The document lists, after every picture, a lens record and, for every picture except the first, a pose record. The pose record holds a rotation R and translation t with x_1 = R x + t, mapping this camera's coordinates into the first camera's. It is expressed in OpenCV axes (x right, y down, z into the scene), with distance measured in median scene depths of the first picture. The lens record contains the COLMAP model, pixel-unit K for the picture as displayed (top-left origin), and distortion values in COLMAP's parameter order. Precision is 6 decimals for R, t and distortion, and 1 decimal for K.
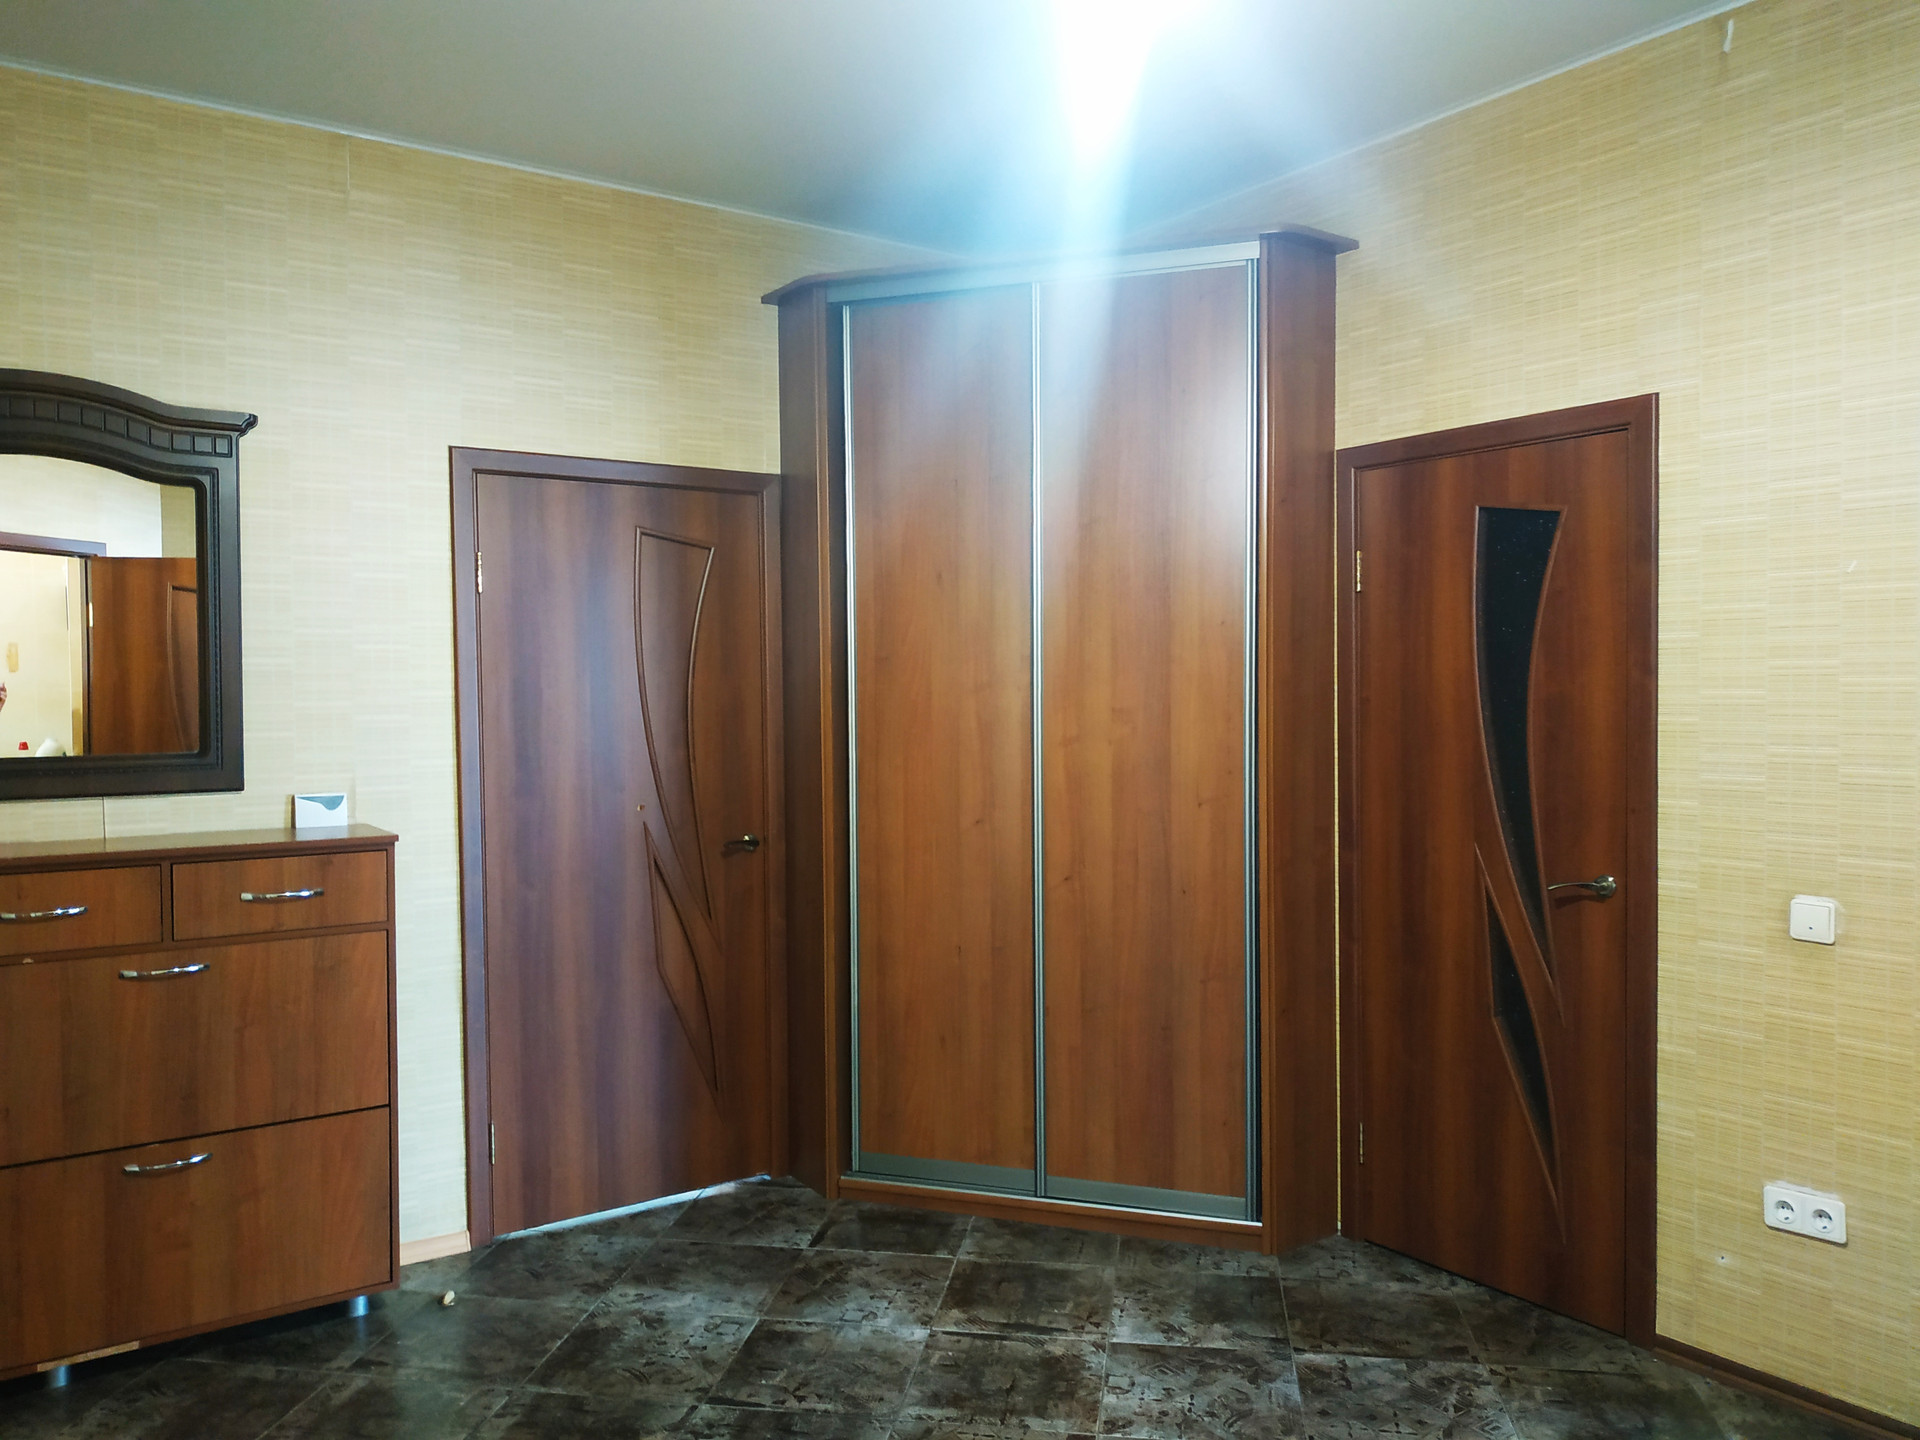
lens RADIAL K [[1403.4, 0, 962.0], [0, 1403.4, 723.6], [0, 0, 1]] dist [0.026559, -0.046514]
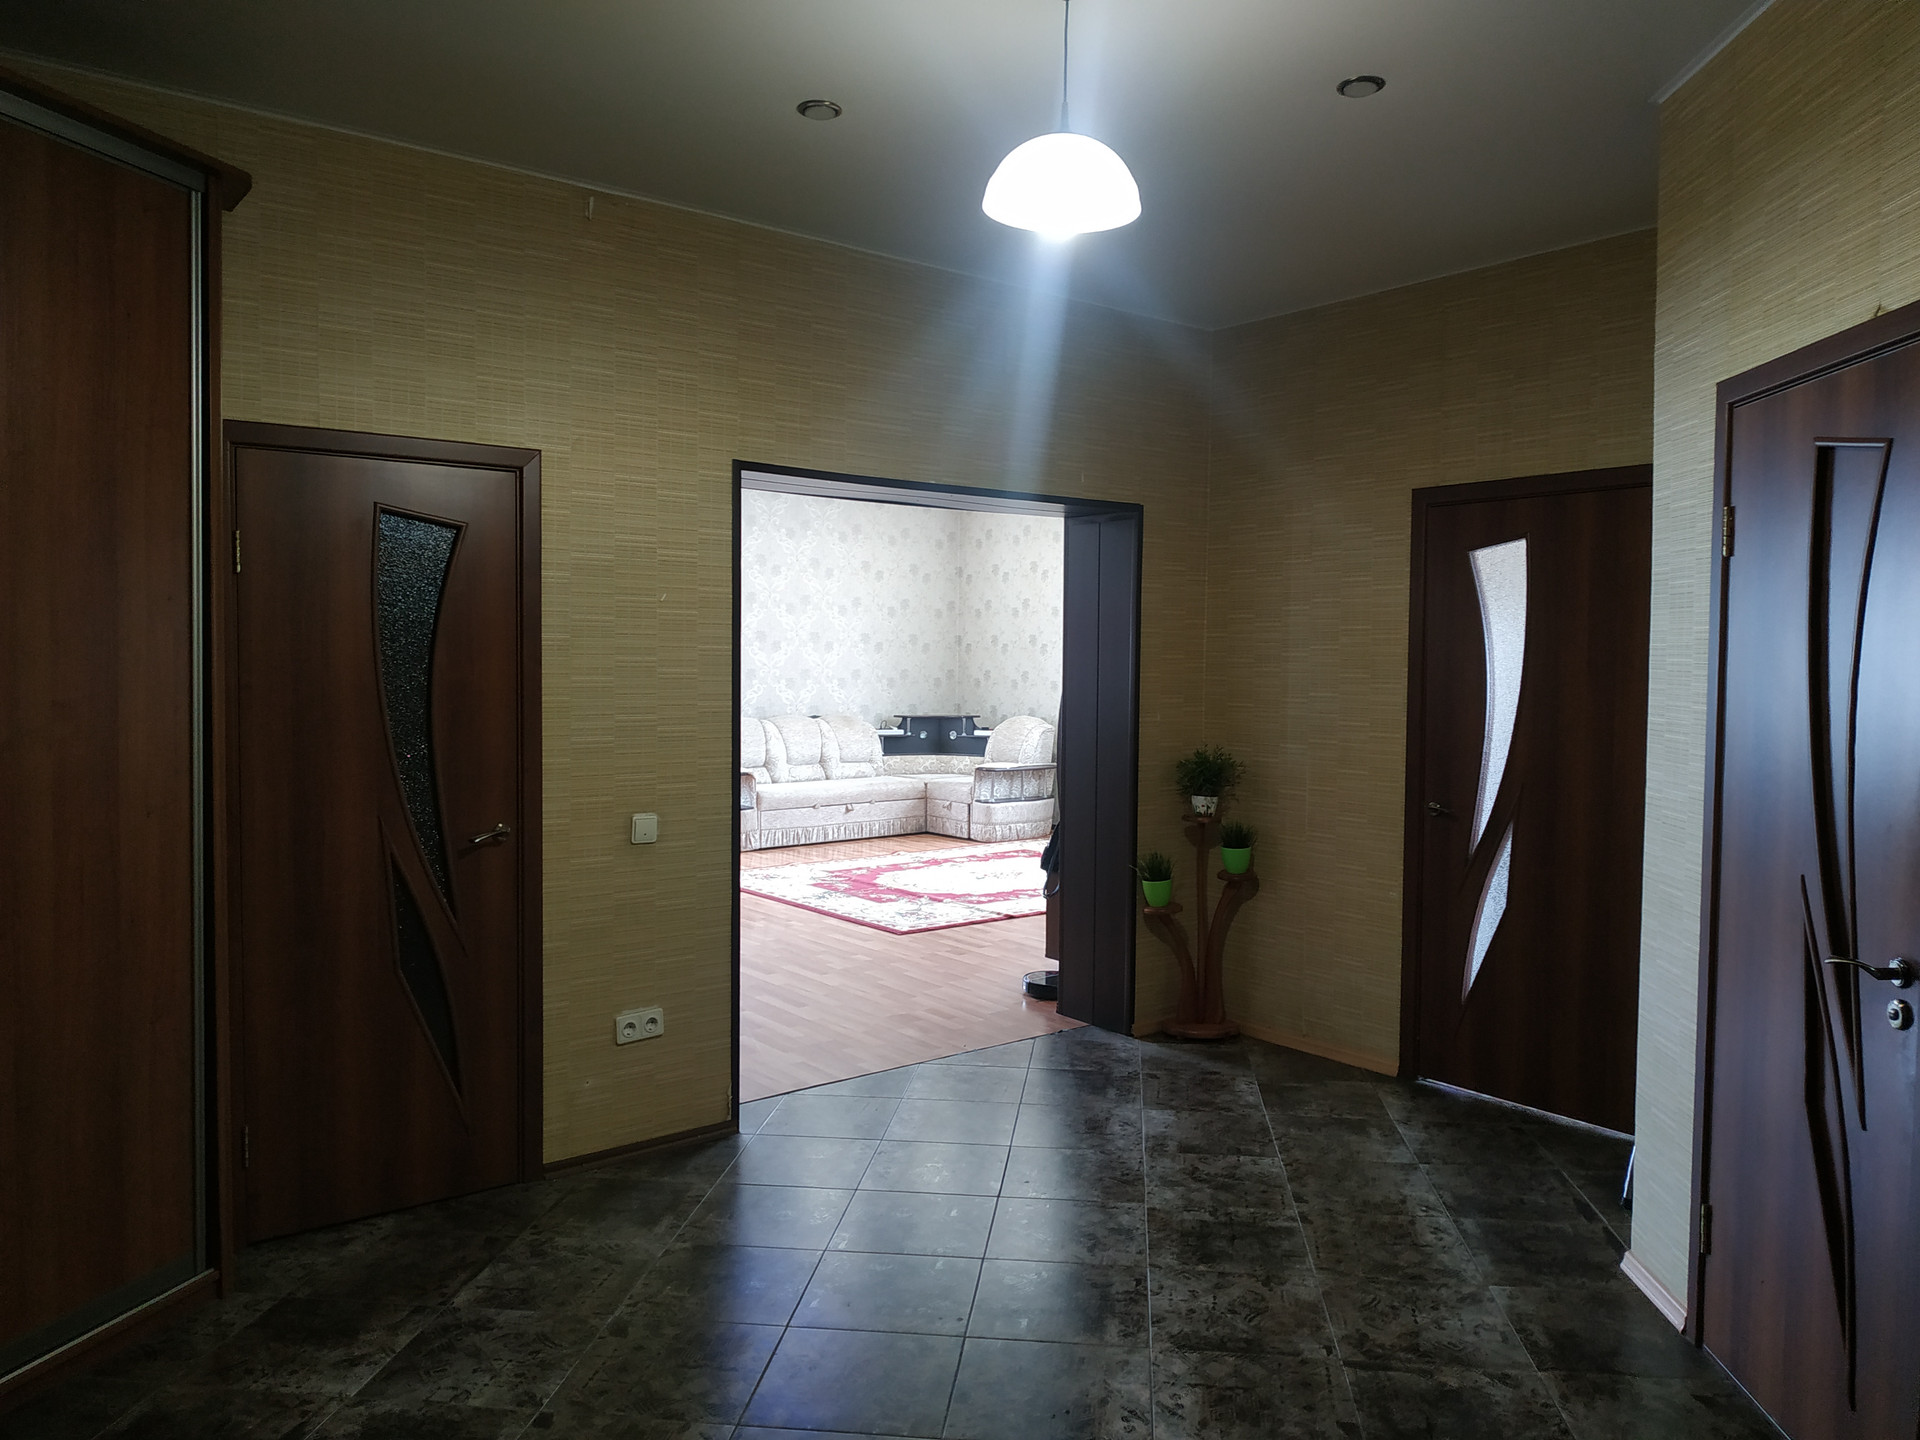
lens RADIAL K [[1403.4, 0, 946.9], [0, 1403.4, 721.9], [0, 0, 1]] dist [0.026559, -0.046514]
pose [[-0.036418, -0.036378, 0.998674, -0.828827], [0.019820, 0.999114, 0.037116, -0.022667], [-0.999140, 0.021146, -0.035665, 0.664056]]
